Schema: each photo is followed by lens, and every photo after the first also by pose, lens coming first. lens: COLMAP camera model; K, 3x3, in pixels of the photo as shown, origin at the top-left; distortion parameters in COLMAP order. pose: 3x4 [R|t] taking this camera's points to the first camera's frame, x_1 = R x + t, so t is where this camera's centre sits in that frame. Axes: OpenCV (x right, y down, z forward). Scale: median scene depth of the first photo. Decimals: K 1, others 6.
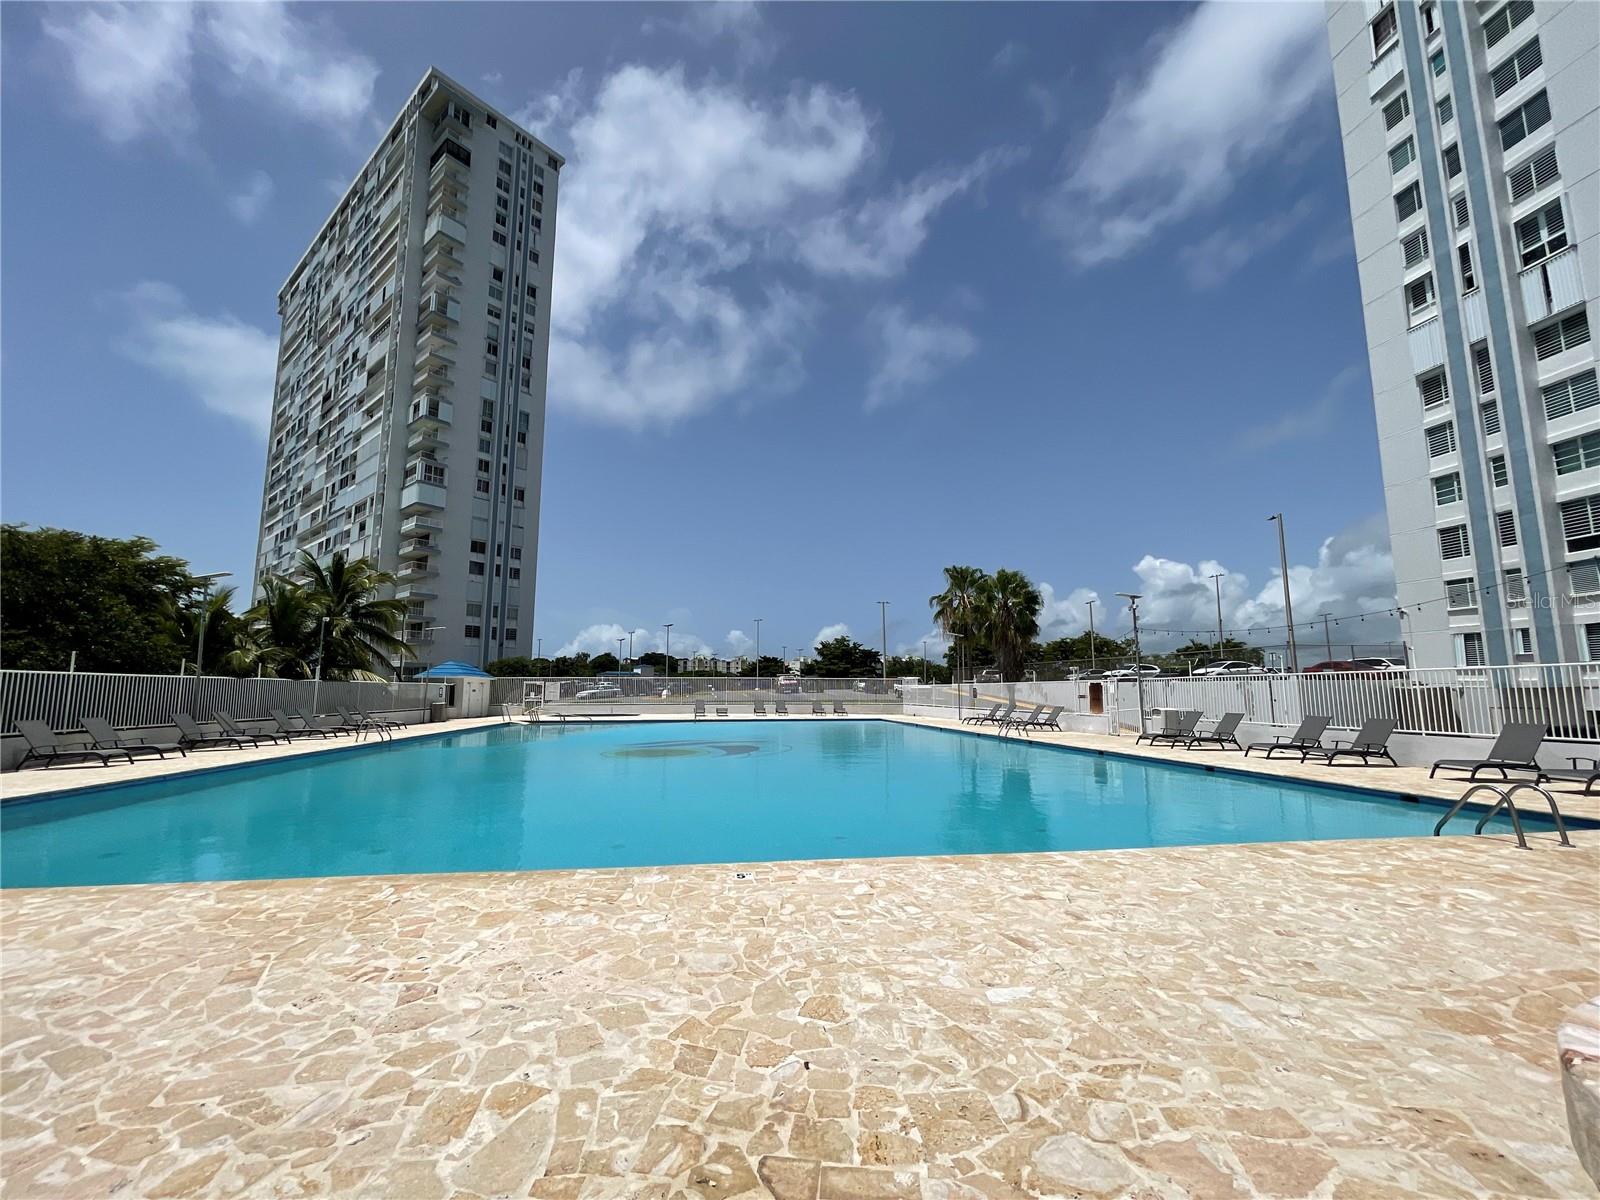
lens RADIAL K [[634.3, 0, 803.1], [0, 634.3, 610.8], [0, 0, 1]] dist [-0.000391, 0.000362]
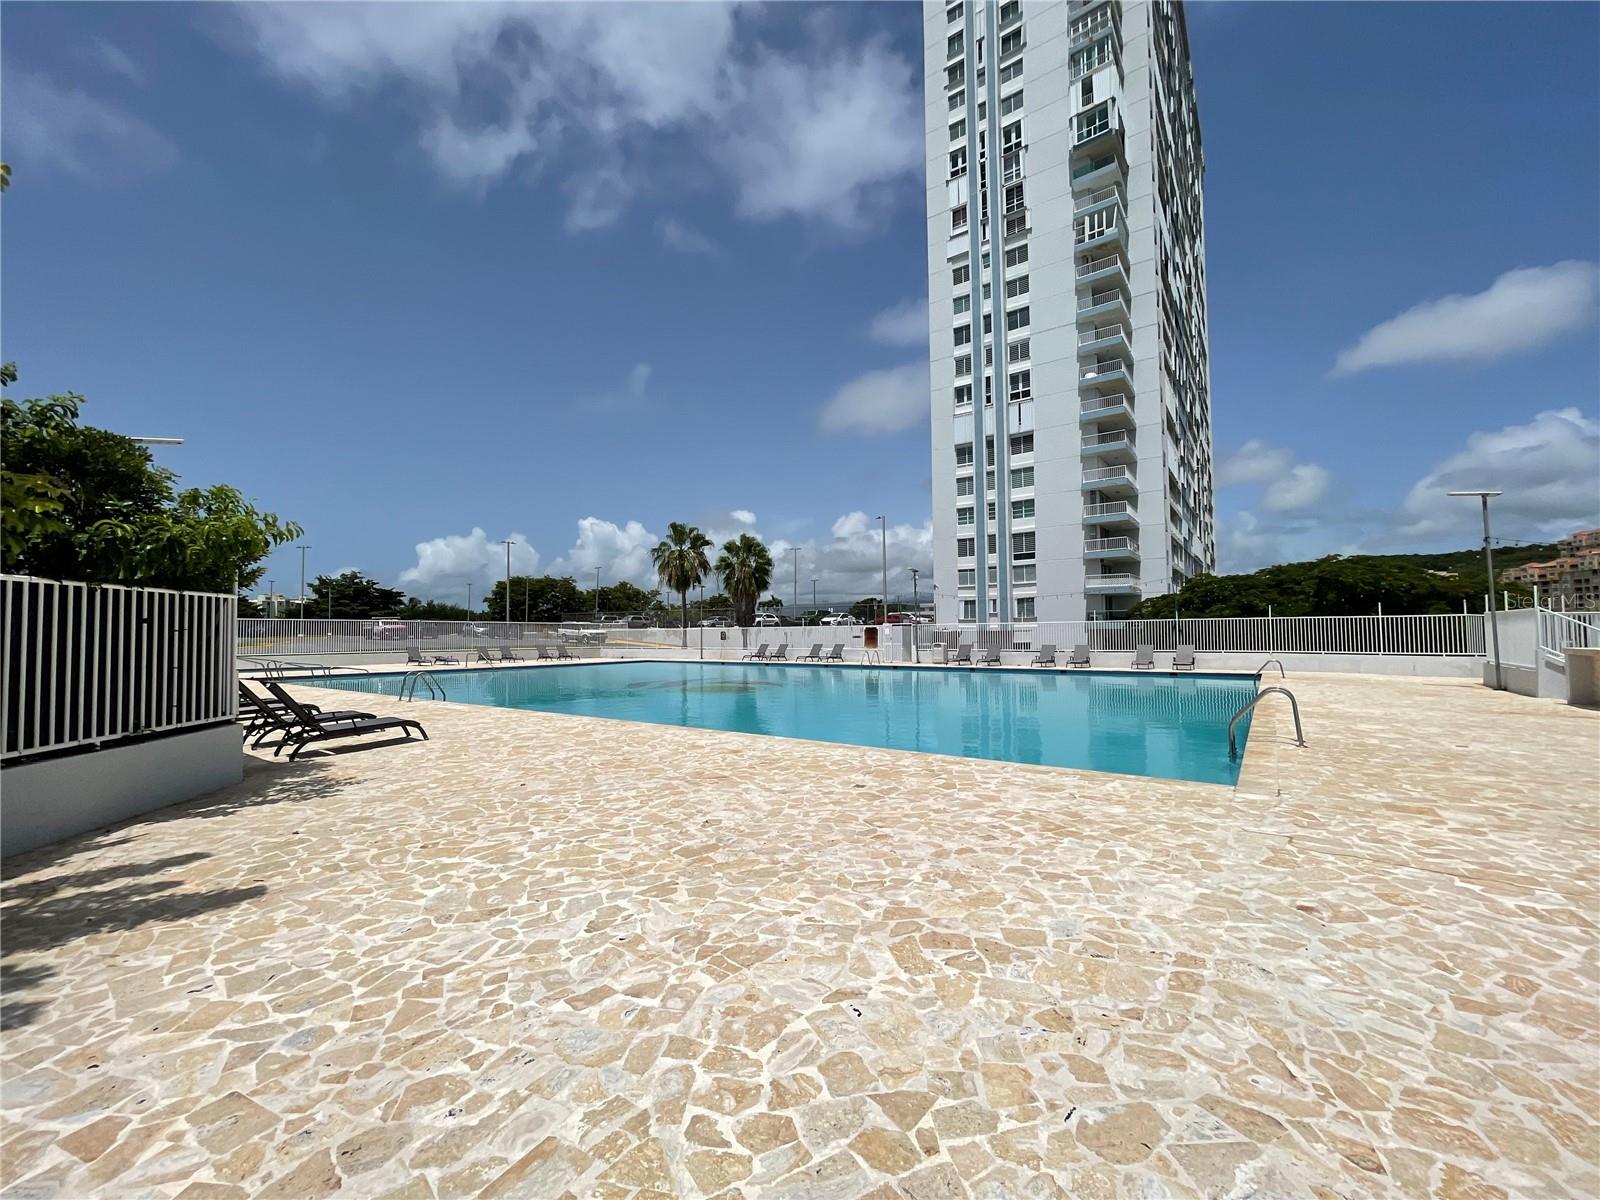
lens RADIAL K [[634.3, 0, 803.1], [0, 634.3, 610.8], [0, 0, 1]] dist [-0.000391, 0.000362]
pose [[0.709702, 0.021783, 0.704165, -0.526178], [-0.080981, 0.995419, 0.050825, 0.012312], [-0.699832, -0.093095, 0.708215, 0.070430]]
